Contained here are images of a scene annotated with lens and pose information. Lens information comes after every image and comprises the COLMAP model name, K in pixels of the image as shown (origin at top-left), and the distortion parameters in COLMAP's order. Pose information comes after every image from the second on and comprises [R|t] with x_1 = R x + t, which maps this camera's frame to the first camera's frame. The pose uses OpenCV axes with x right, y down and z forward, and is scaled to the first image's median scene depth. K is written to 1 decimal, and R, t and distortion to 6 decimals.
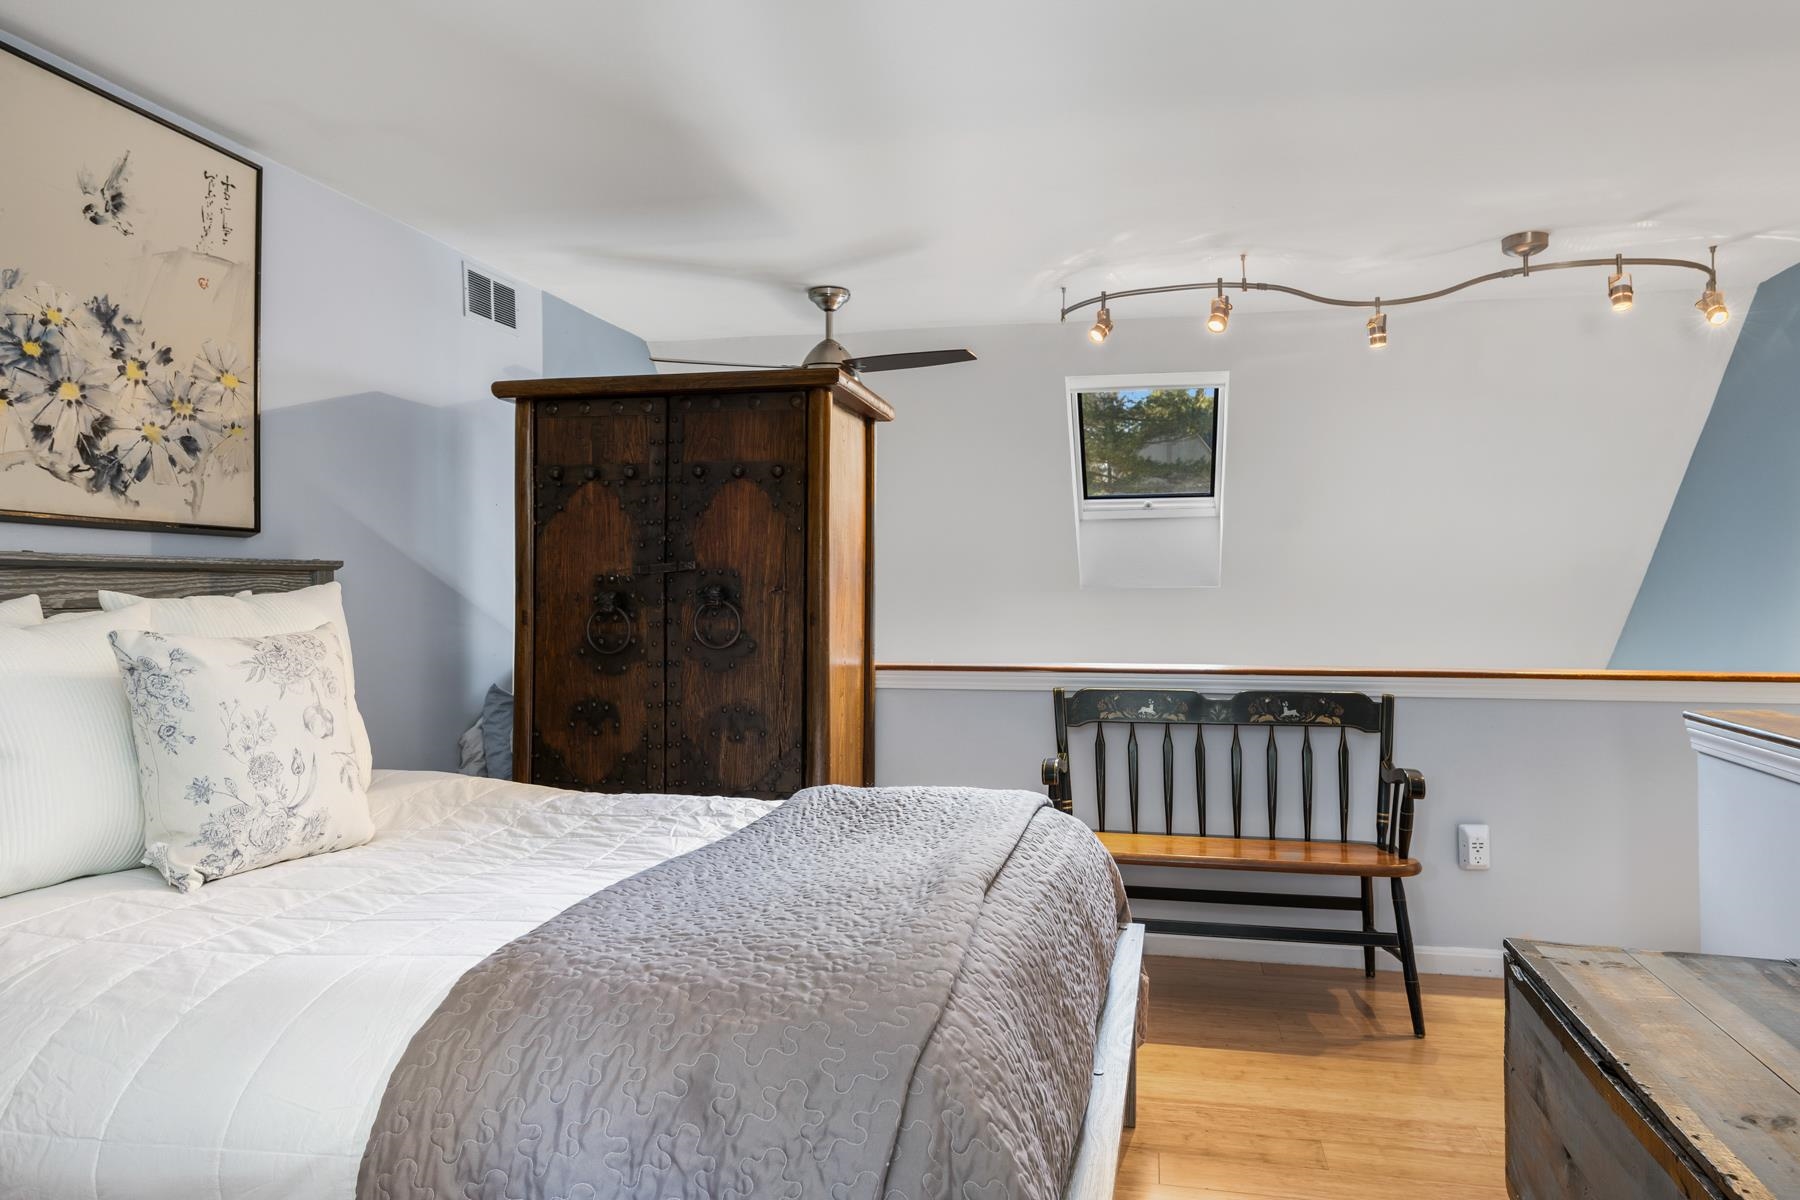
lens RADIAL K [[1135.3, 0, 909.2], [0, 1135.3, 584.9], [0, 0, 1]] dist [0.000796, -0.000557]
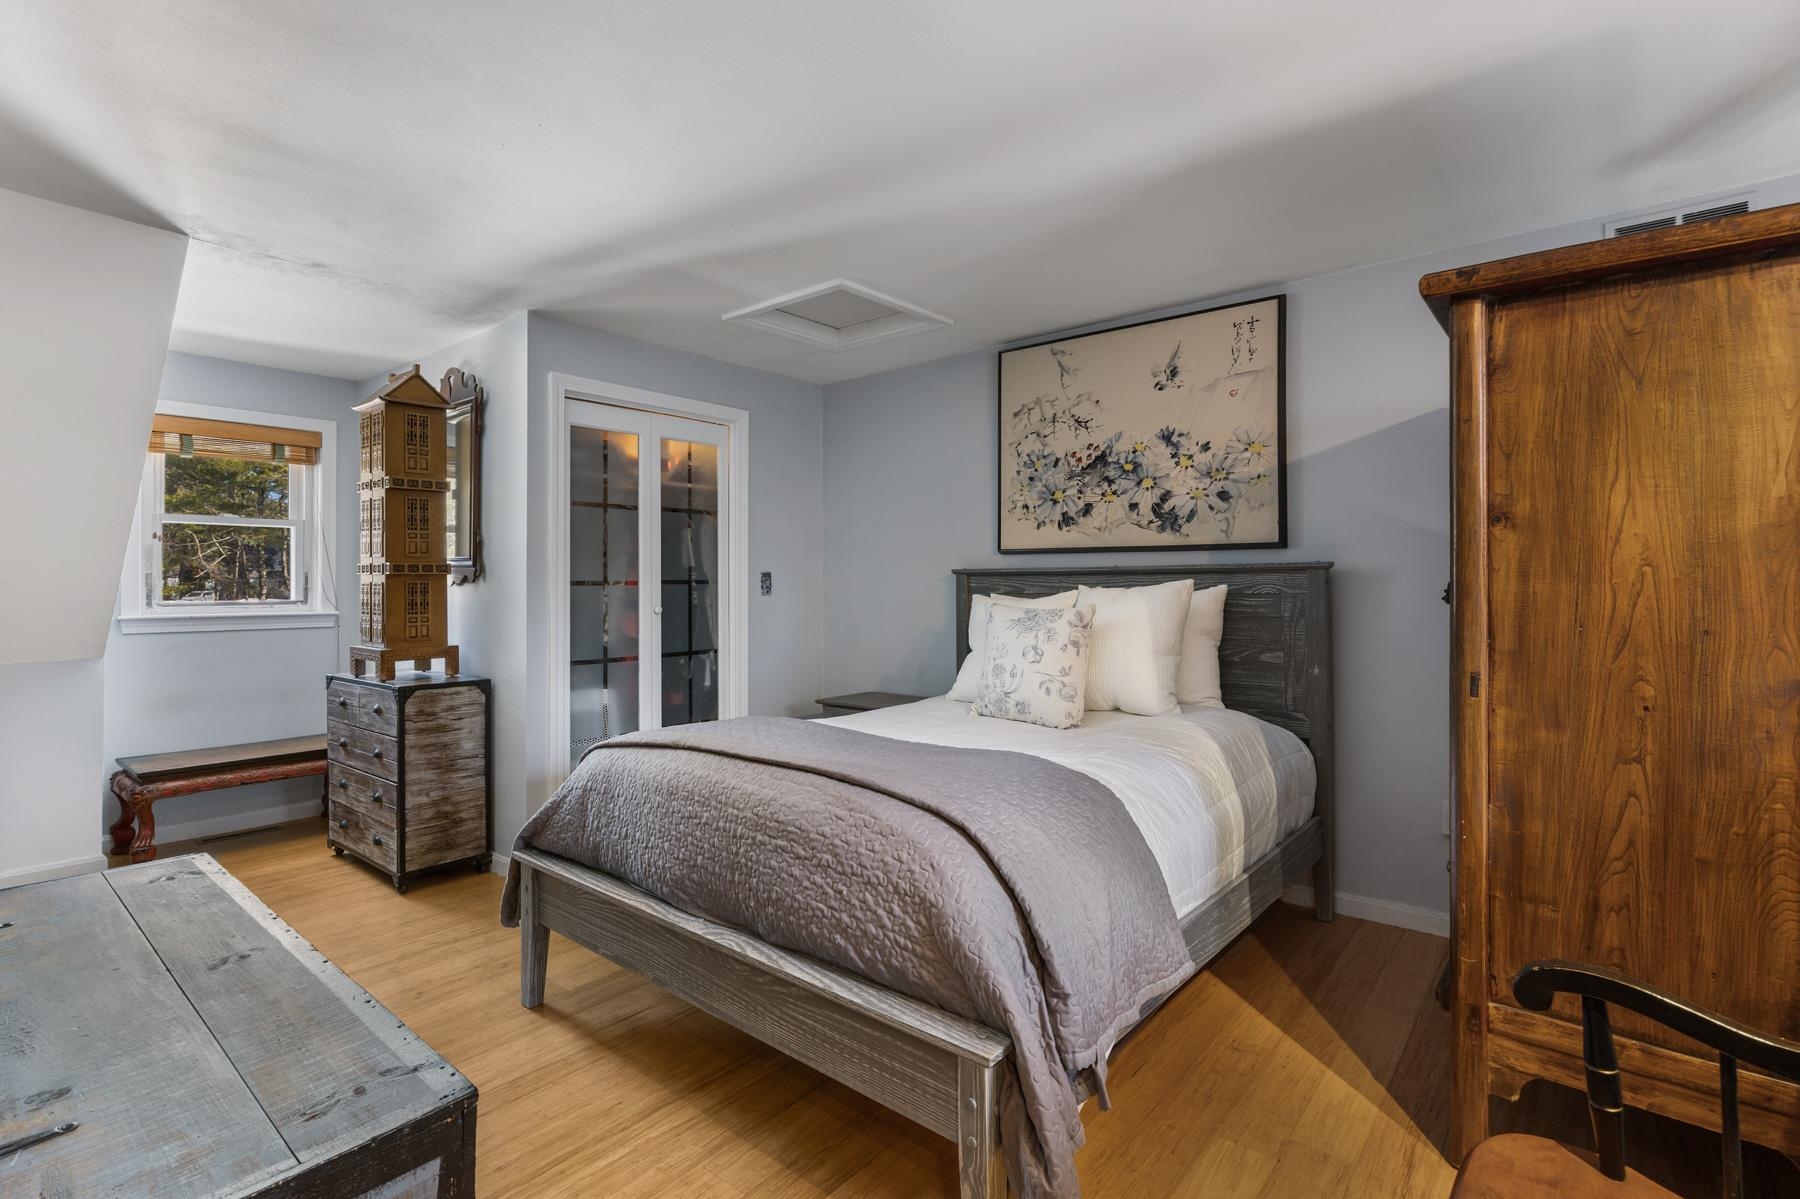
lens RADIAL K [[845.5, 0, 901.6], [0, 845.5, 576.9], [0, 0, 1]] dist [0.000304, -0.000103]
pose [[-0.445966, -0.001712, -0.895048, 0.540031], [0.009857, 0.999928, -0.006824, -0.001712], [0.894995, -0.011866, -0.445918, 0.908179]]
